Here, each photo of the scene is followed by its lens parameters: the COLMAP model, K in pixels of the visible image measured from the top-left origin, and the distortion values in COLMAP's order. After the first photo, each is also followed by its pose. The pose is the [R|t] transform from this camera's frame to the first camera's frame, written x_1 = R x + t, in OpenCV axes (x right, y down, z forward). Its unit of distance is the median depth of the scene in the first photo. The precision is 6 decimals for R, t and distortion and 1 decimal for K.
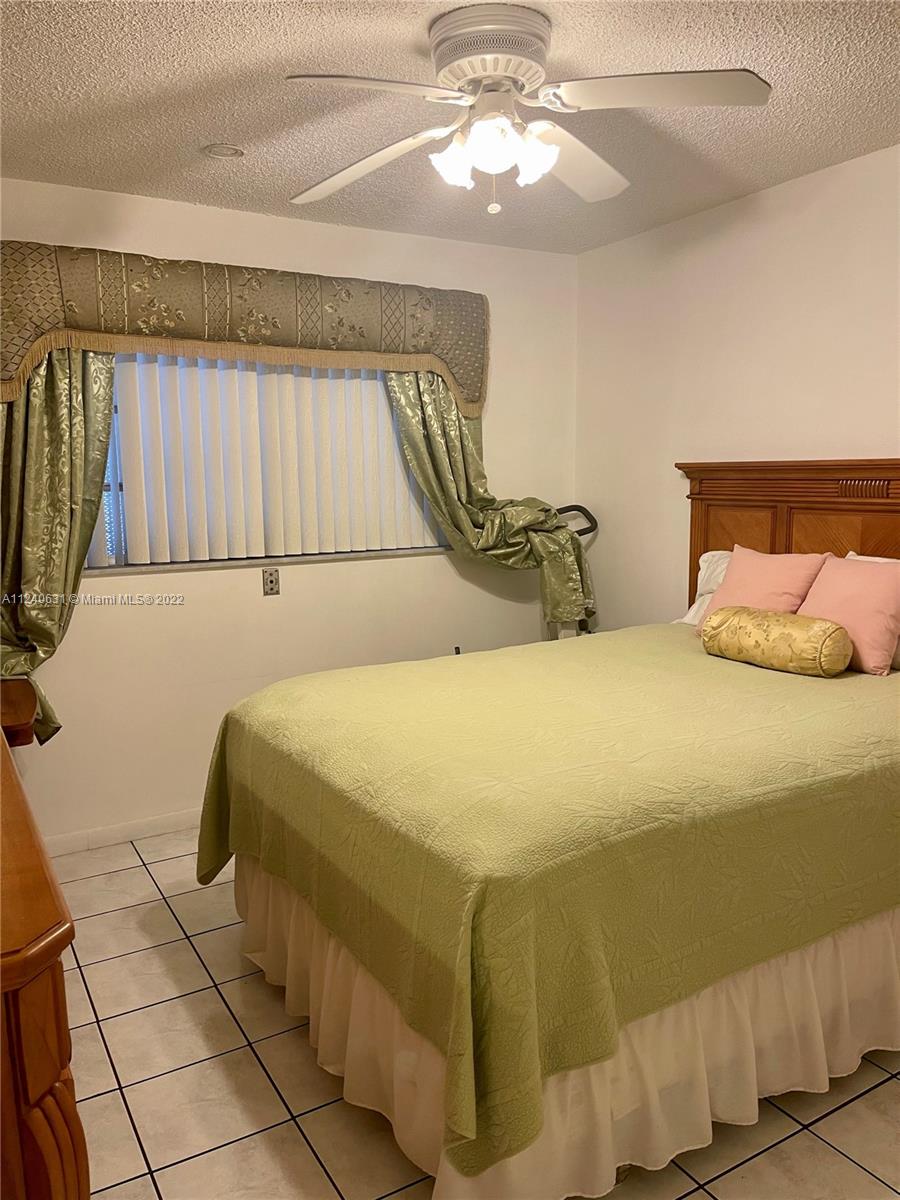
lens RADIAL K [[906.2, 0, 453.0], [0, 906.2, 607.2], [0, 0, 1]] dist [0.048325, 0.001127]
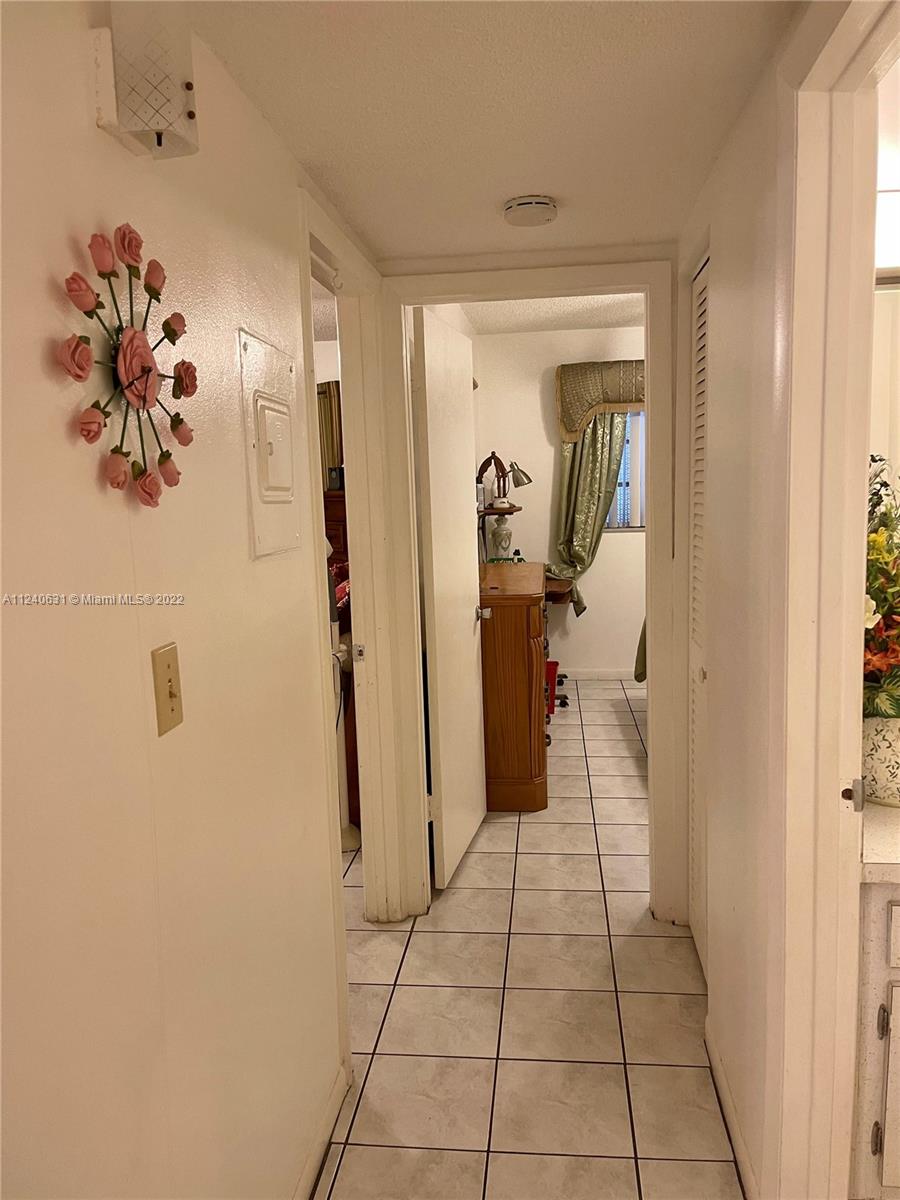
lens RADIAL K [[906.2, 0, 448.7], [0, 906.2, 603.6], [0, 0, 1]] dist [0.048325, 0.001127]
pose [[0.794452, 0.059044, -0.604450, 0.502934], [-0.071959, 0.997404, 0.002850, 0.137230], [0.603049, 0.041231, 0.796638, -0.708625]]
